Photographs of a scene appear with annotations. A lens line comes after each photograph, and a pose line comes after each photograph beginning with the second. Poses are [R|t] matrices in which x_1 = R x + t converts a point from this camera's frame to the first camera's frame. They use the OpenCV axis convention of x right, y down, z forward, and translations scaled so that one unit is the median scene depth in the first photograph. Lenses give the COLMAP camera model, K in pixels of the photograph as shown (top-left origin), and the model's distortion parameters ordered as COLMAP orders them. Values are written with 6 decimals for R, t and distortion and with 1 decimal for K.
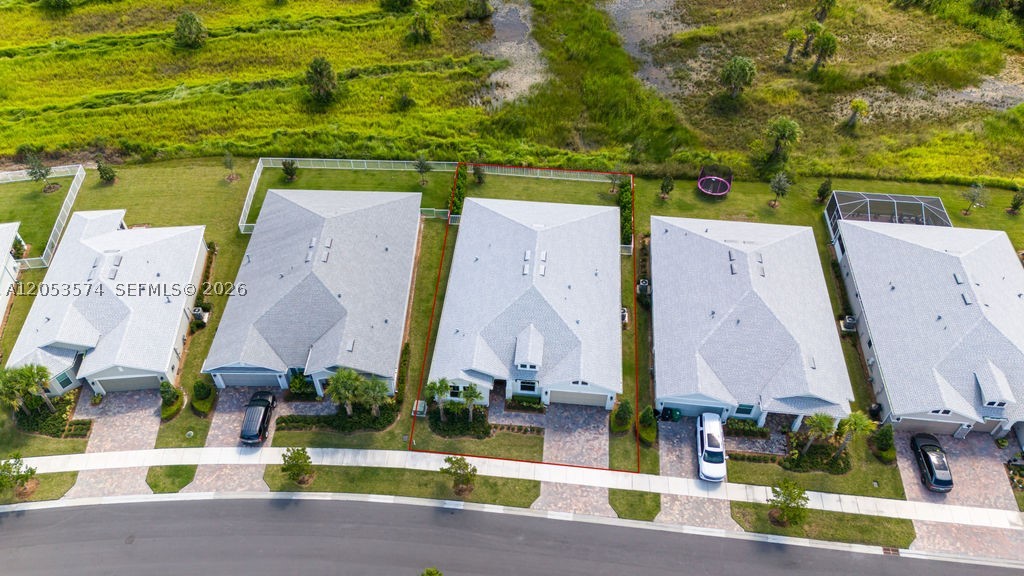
lens RADIAL K [[762.4, 0, 515.6], [0, 762.4, 290.4], [0, 0, 1]] dist [0.087765, -0.106552]
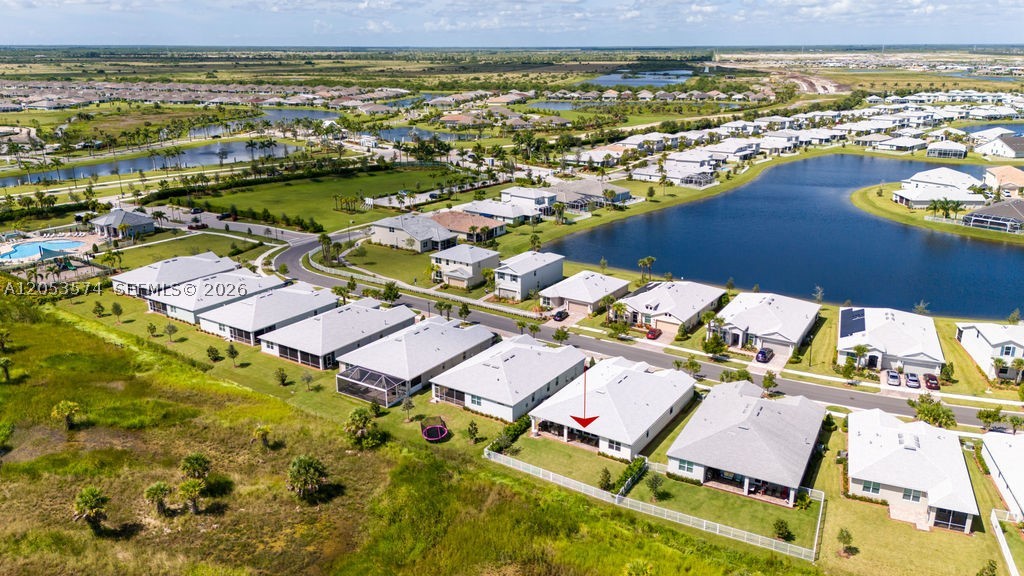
lens RADIAL K [[762.4, 0, 515.6], [0, 762.4, 290.4], [0, 0, 1]] dist [0.087765, -0.106552]
pose [[-0.880499, -0.152106, 0.448982, -0.401698], [0.339017, 0.459960, 0.820673, -1.250014], [-0.331343, 0.874815, -0.353427, 1.199700]]
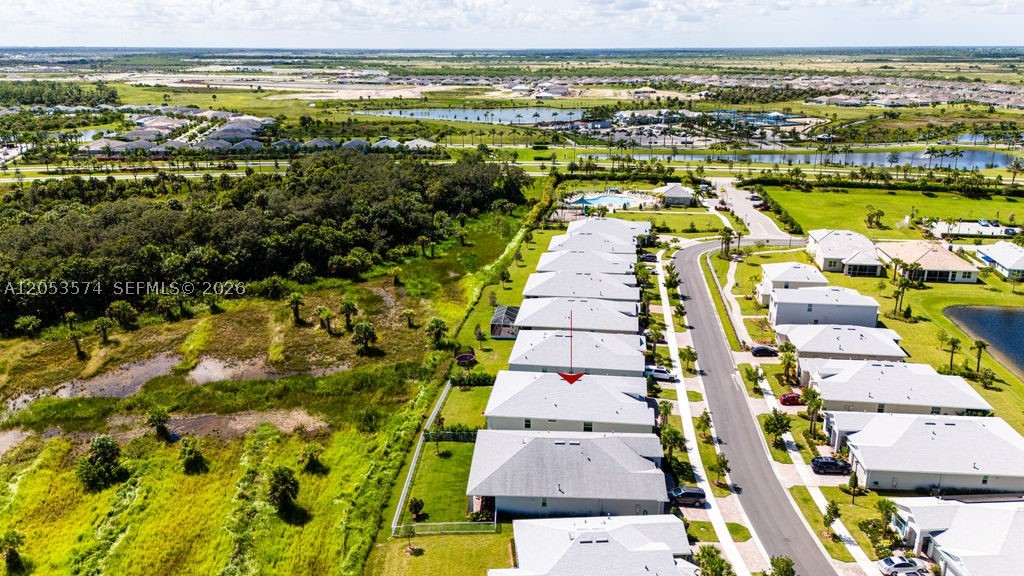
lens RADIAL K [[762.4, 0, 515.6], [0, 762.4, 290.4], [0, 0, 1]] dist [0.087765, -0.106552]
pose [[0.029246, -0.309993, 0.950289, -1.216741], [0.726546, 0.659519, 0.192781, -0.463511], [-0.686495, 0.684791, 0.244512, 0.439817]]
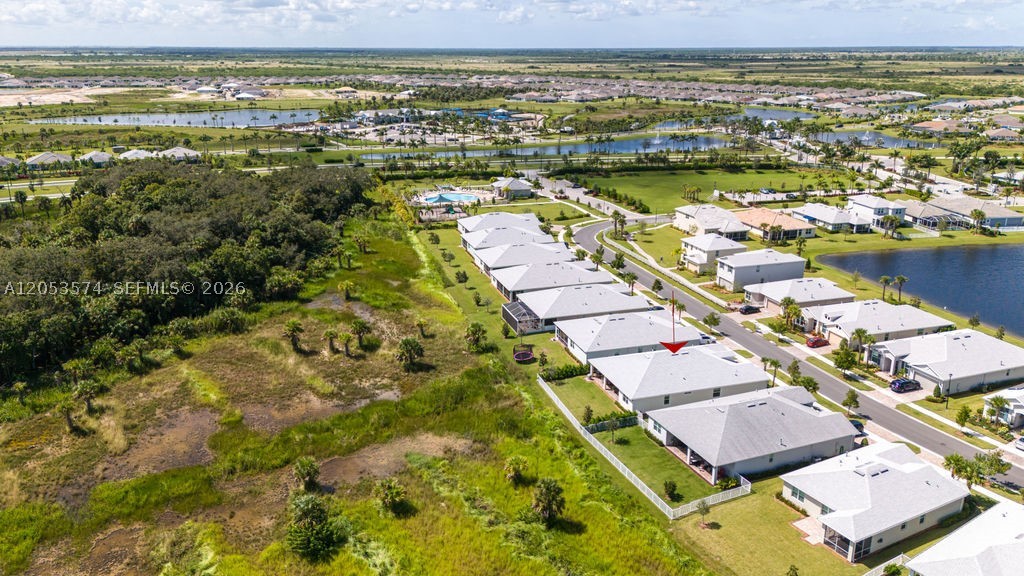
lens RADIAL K [[762.4, 0, 515.6], [0, 762.4, 290.4], [0, 0, 1]] dist [0.087765, -0.106552]
pose [[-0.393400, -0.286039, 0.873738, -1.096894], [0.665388, 0.567235, 0.485288, -1.005064], [-0.634426, 0.772287, -0.032823, 0.957586]]
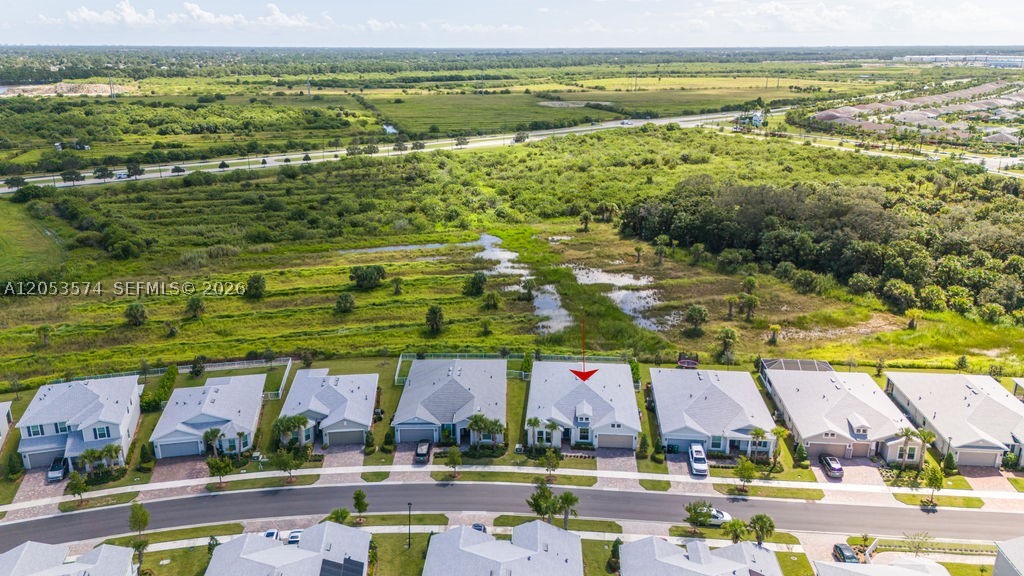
lens RADIAL K [[762.4, 0, 515.6], [0, 762.4, 290.4], [0, 0, 1]] dist [0.087765, -0.106552]
pose [[0.999884, -0.013927, 0.006115, -0.102635], [0.015142, 0.873328, -0.486897, 0.487646], [0.001441, 0.486933, 0.873438, -0.444141]]
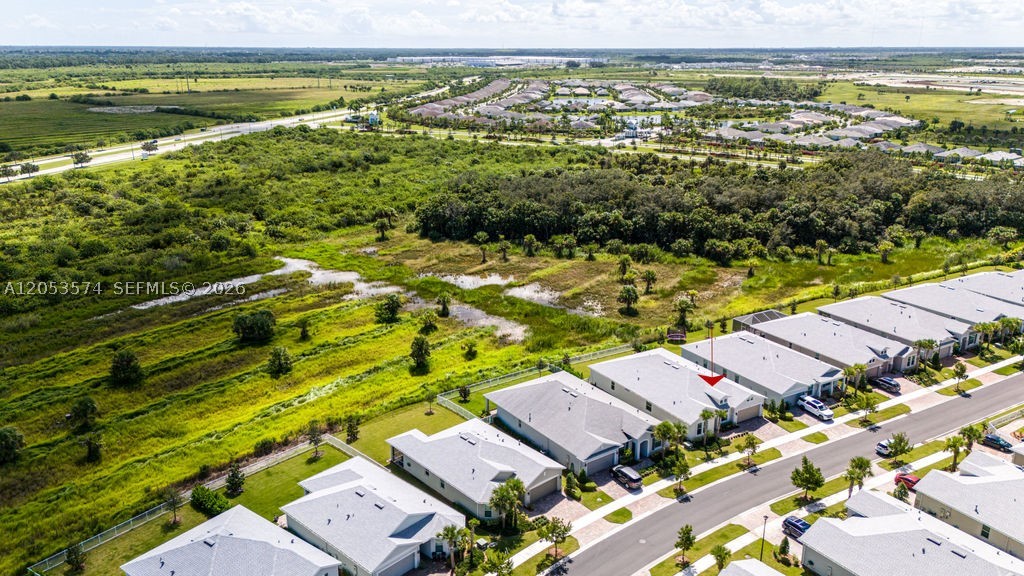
lens RADIAL K [[762.4, 0, 515.6], [0, 762.4, 290.4], [0, 0, 1]] dist [0.087765, -0.106552]
pose [[0.808369, -0.186593, 0.558321, -0.979042], [0.433421, 0.830454, -0.349991, 0.223749], [-0.398354, 0.524909, 0.752186, -0.207763]]
